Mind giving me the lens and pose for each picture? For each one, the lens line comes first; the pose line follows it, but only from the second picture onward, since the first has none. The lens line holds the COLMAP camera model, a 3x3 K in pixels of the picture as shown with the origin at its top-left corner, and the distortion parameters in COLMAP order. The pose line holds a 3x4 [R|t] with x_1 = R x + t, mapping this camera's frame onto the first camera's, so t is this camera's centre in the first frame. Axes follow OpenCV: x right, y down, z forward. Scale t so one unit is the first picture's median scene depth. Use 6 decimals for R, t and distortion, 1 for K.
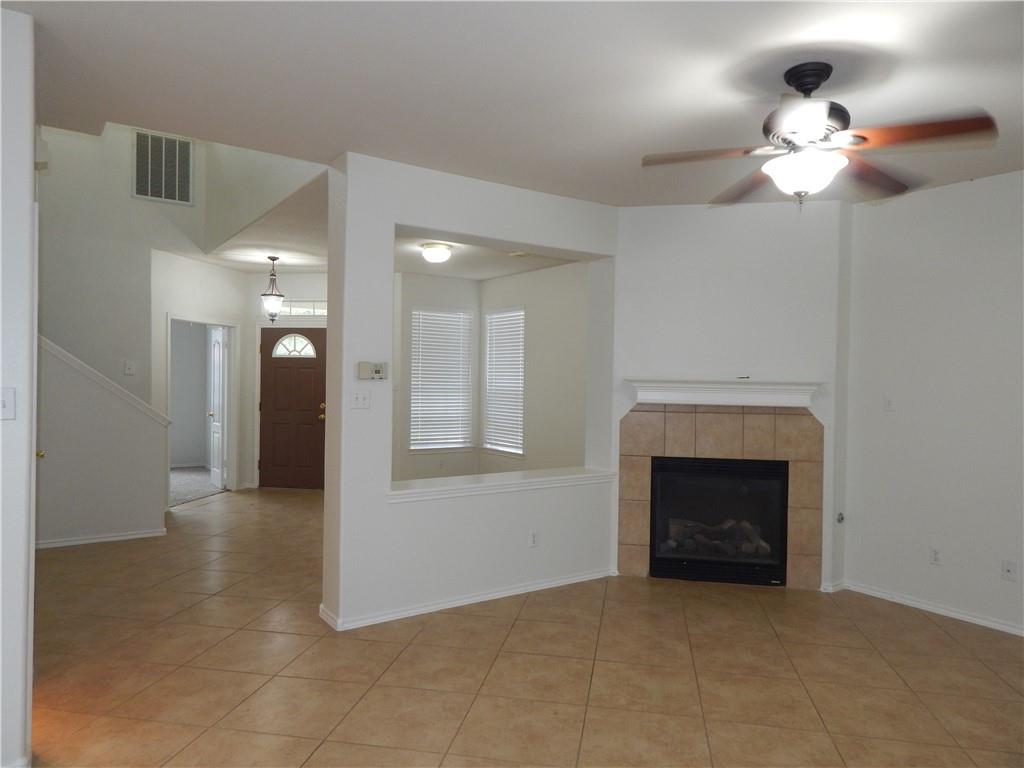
lens RADIAL K [[687.2, 0, 512.0], [0, 687.2, 384.0], [0, 0, 1]] dist [0.026286, -0.017249]
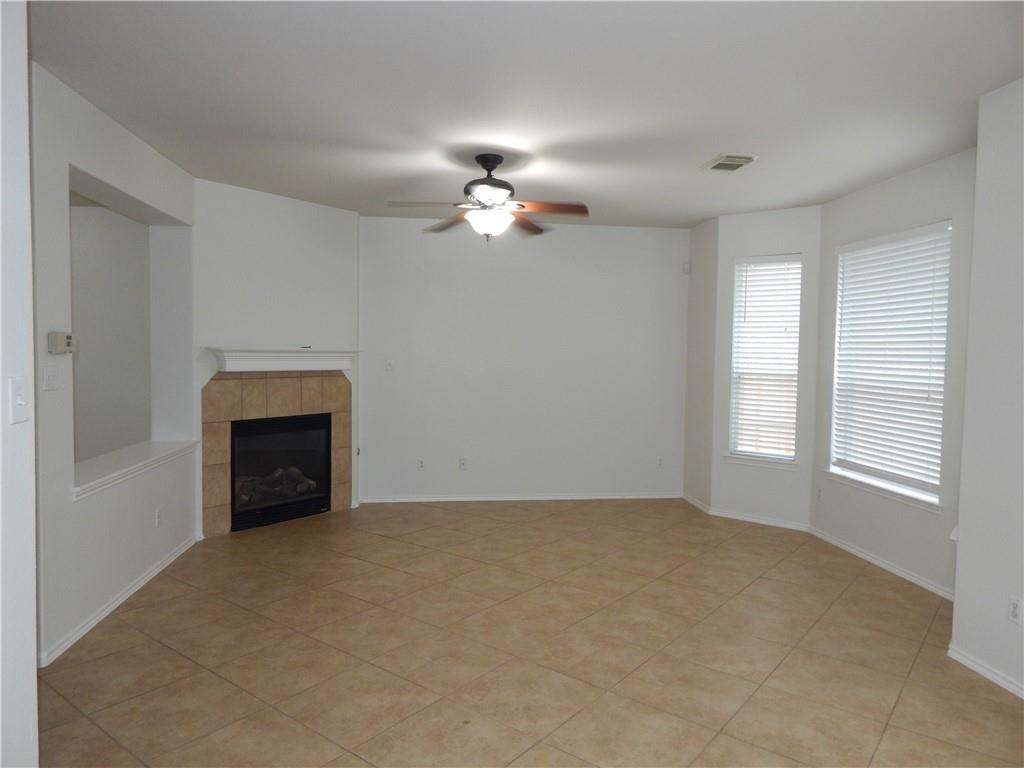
lens RADIAL K [[687.2, 0, 512.0], [0, 687.2, 384.0], [0, 0, 1]] dist [0.026286, -0.017249]
pose [[0.461027, -0.053210, 0.885789, -0.553089], [0.004088, 0.998317, 0.057842, -0.013108], [-0.887377, -0.023046, 0.460469, 0.119289]]
